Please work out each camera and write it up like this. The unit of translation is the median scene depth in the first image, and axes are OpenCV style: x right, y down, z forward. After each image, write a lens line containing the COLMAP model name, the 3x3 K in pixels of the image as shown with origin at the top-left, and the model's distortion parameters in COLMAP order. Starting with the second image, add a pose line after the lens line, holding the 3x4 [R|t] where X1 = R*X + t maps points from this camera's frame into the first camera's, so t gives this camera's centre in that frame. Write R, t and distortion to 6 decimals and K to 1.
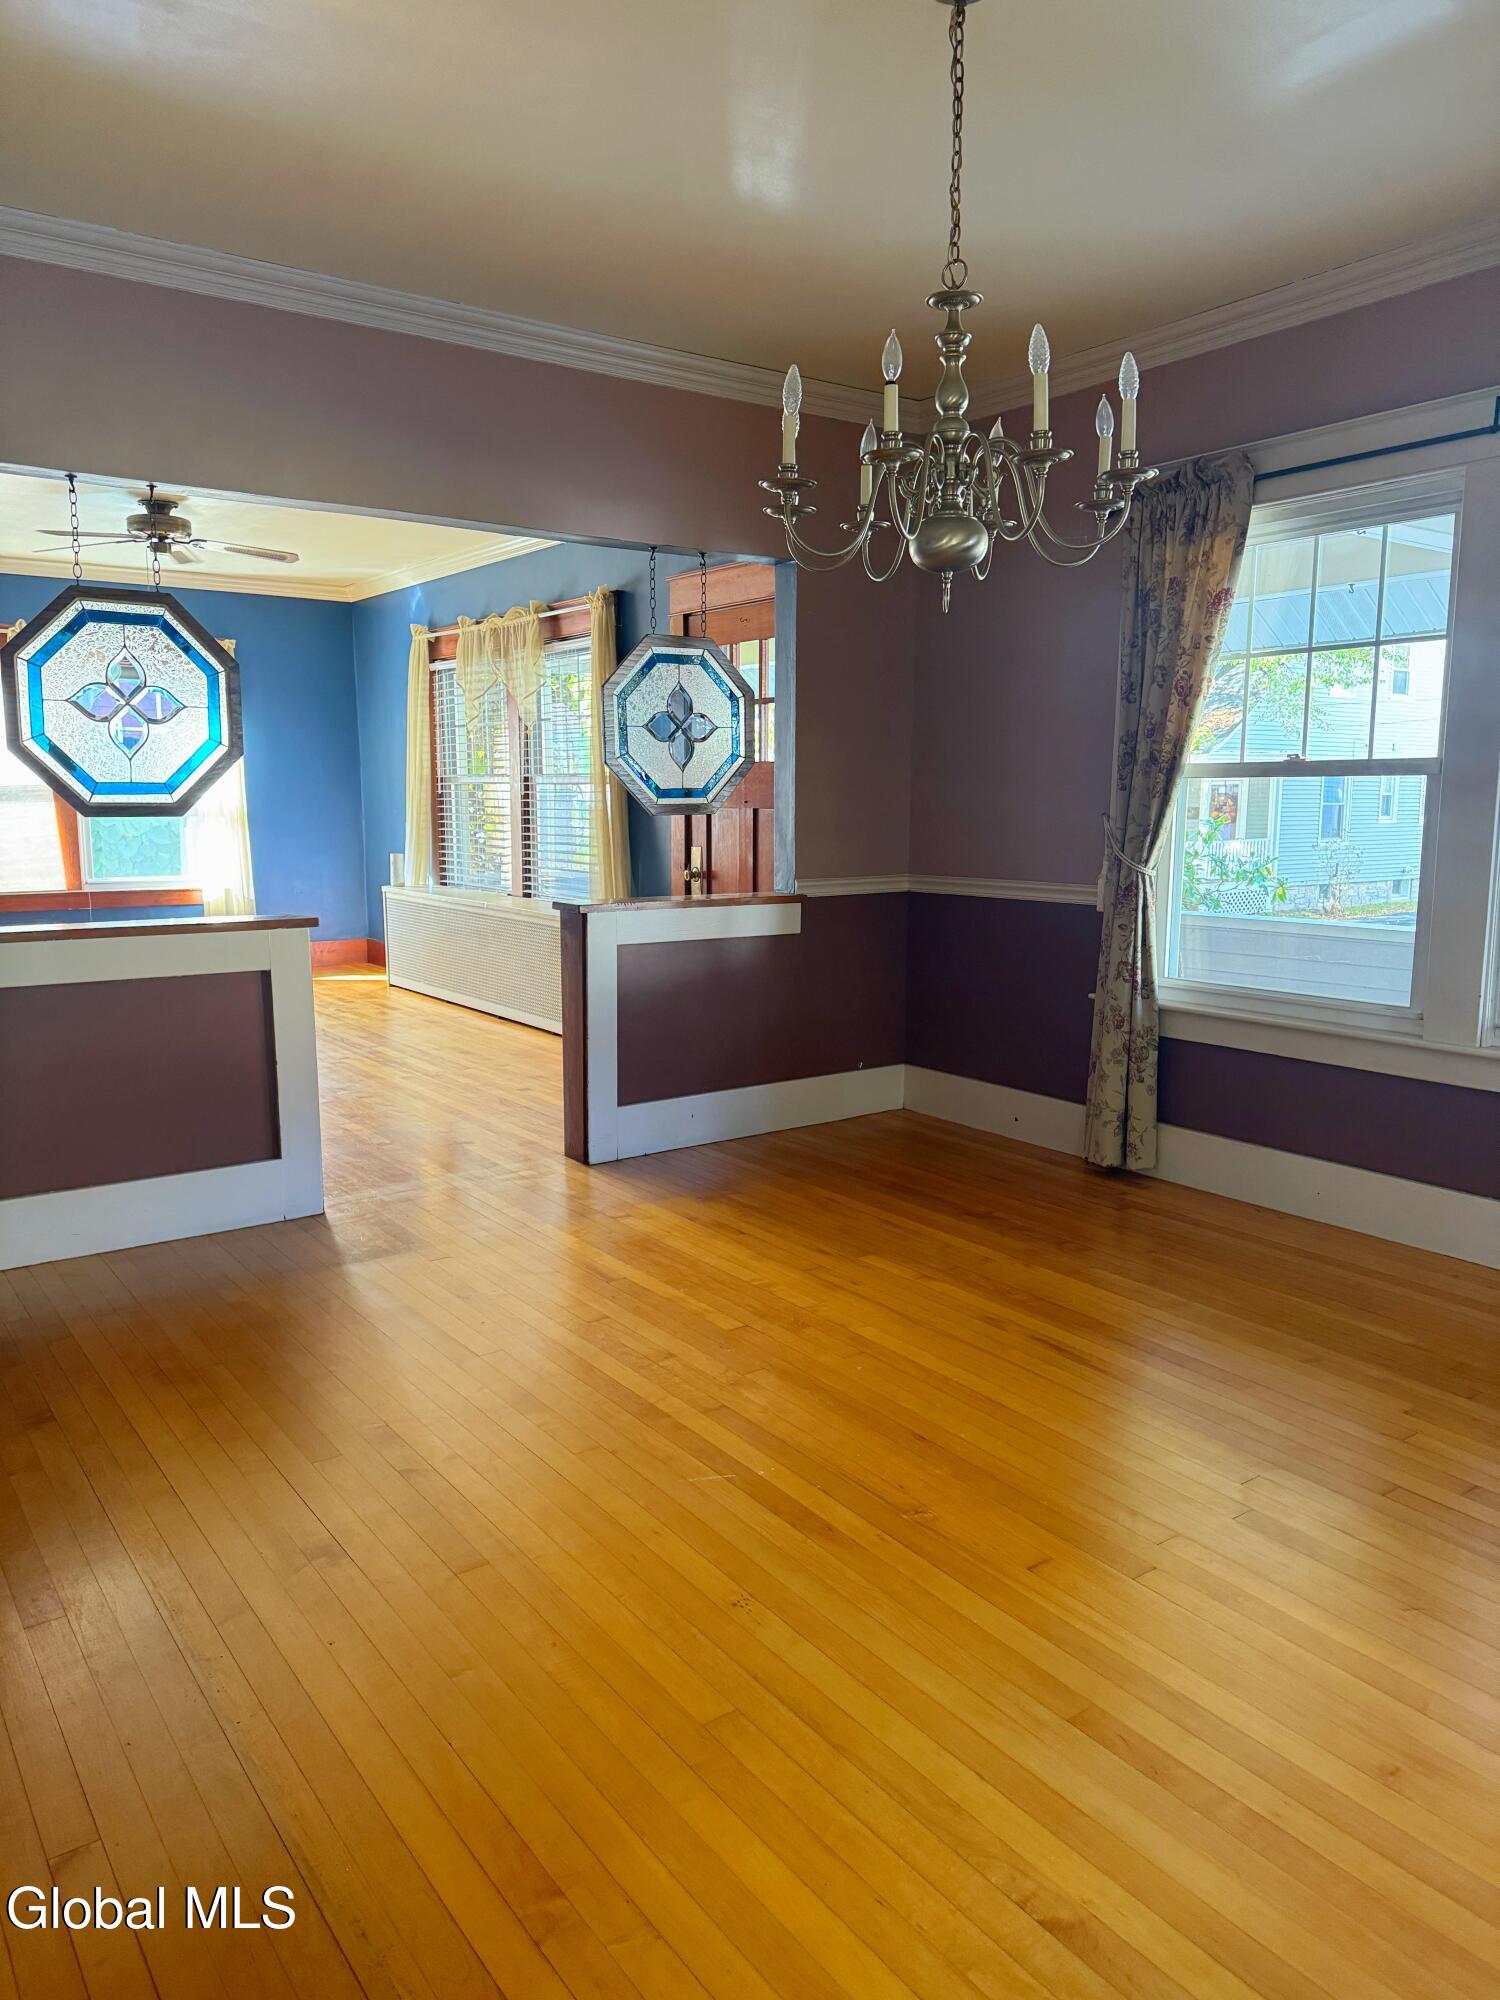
lens RADIAL K [[1387.5, 0, 741.5], [0, 1387.5, 994.5], [0, 0, 1]] dist [0.057719, -0.052941]
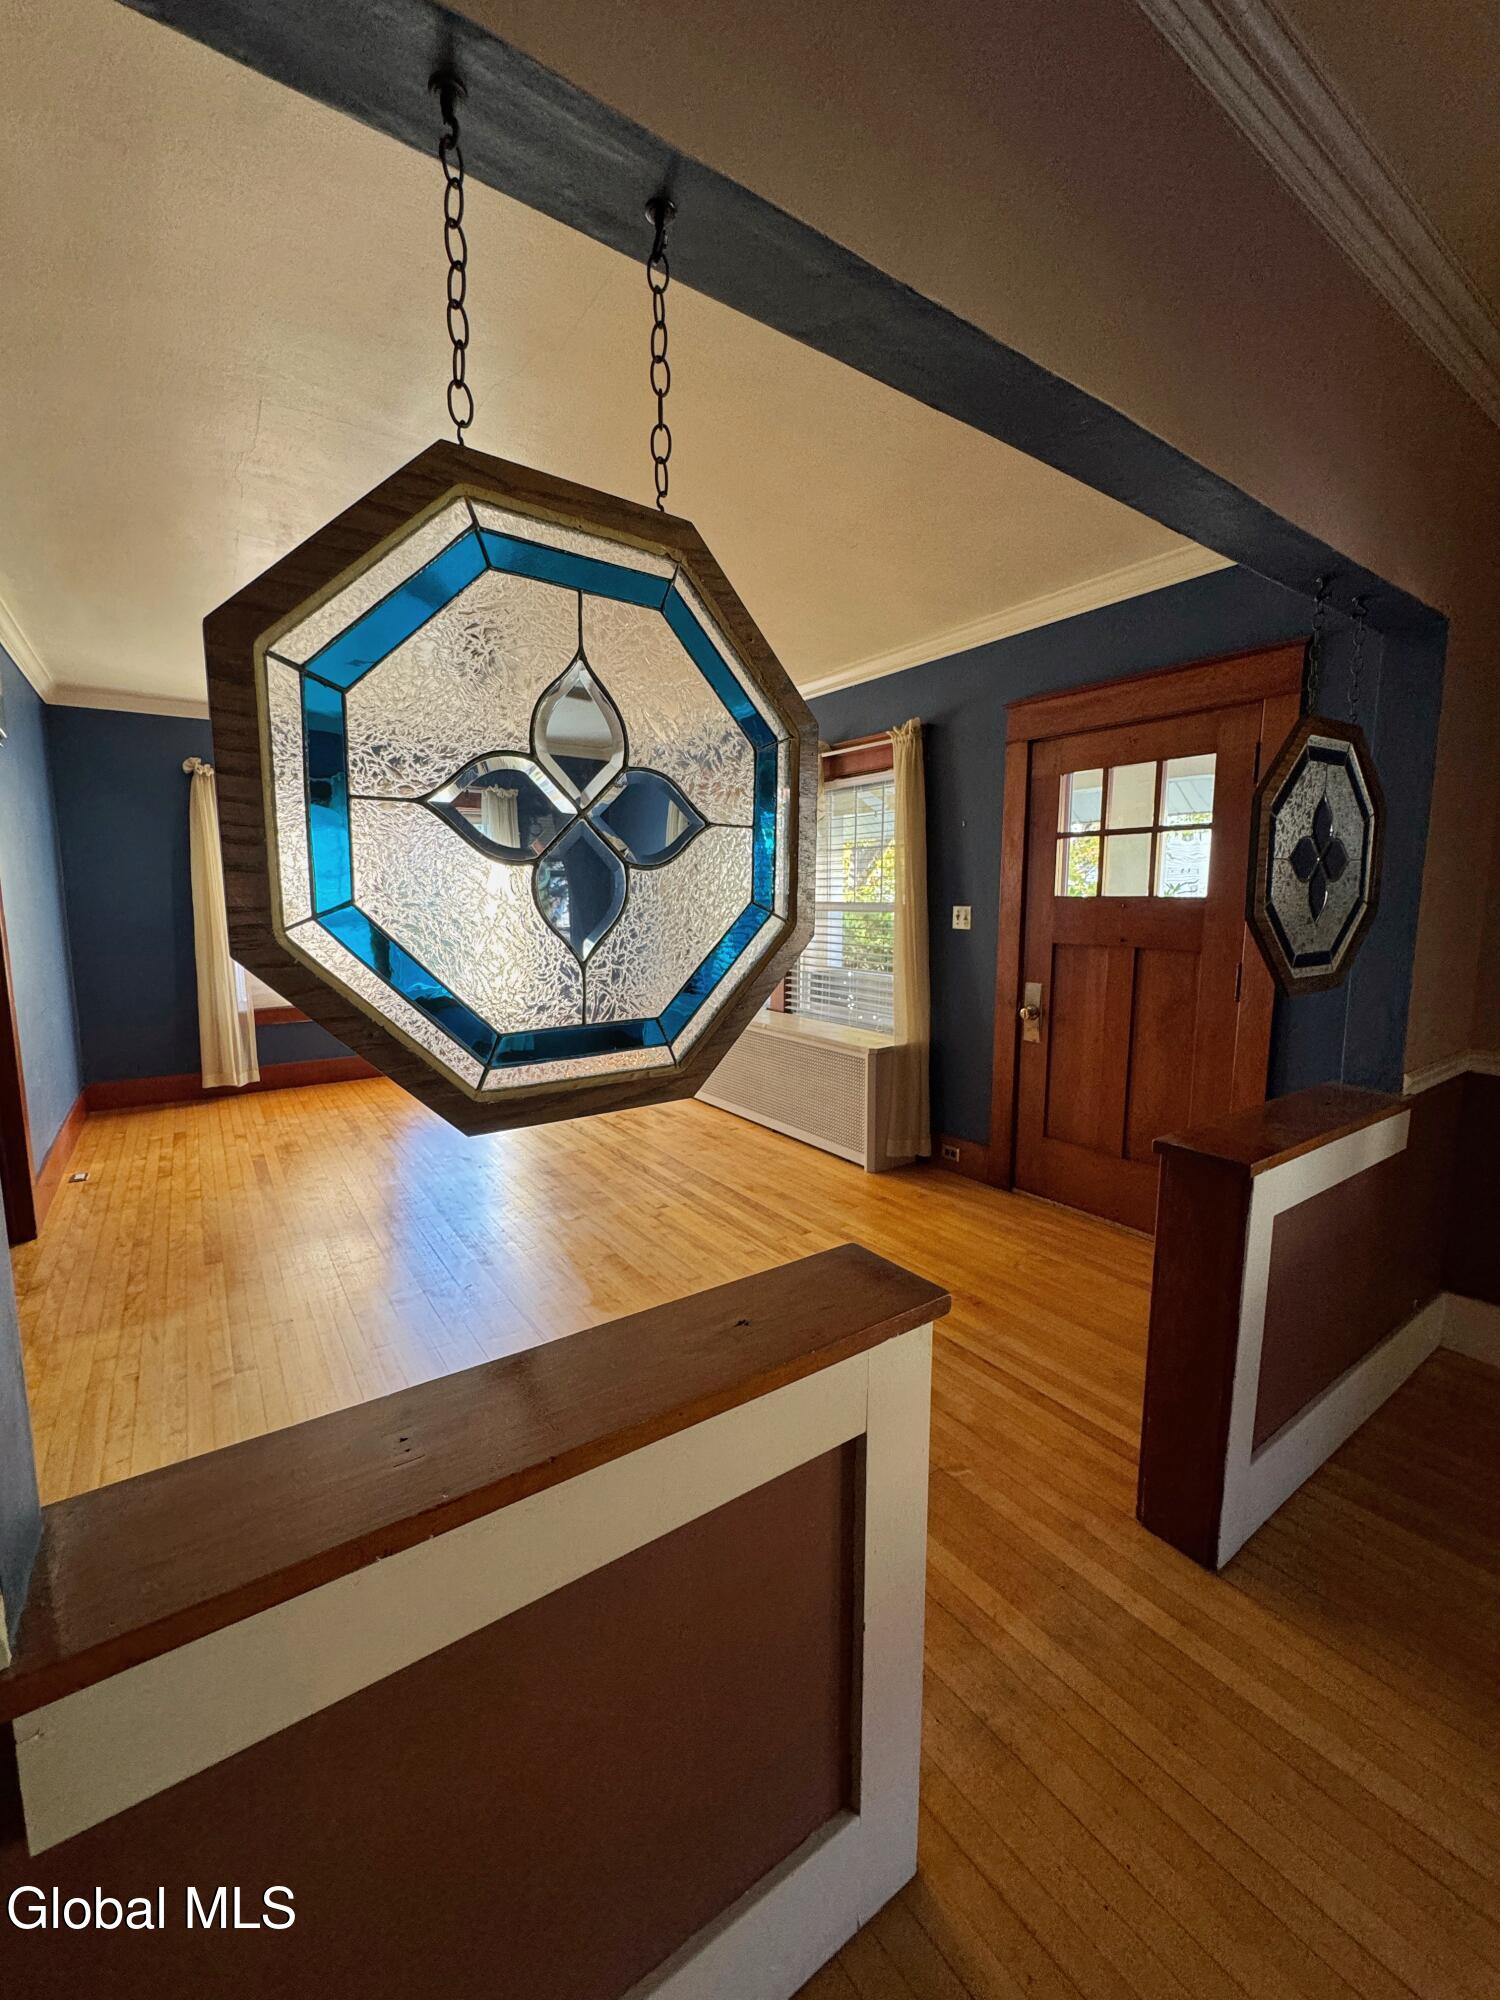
lens RADIAL K [[798.1, 0, 737.8], [0, 798.1, 987.9], [0, 0, 1]] dist [-0.002011, -0.000057]
pose [[0.999830, -0.002020, -0.018314, -0.371430], [0.001513, 0.999616, -0.027656, -0.147867], [0.018363, 0.027623, 0.999450, 0.751148]]
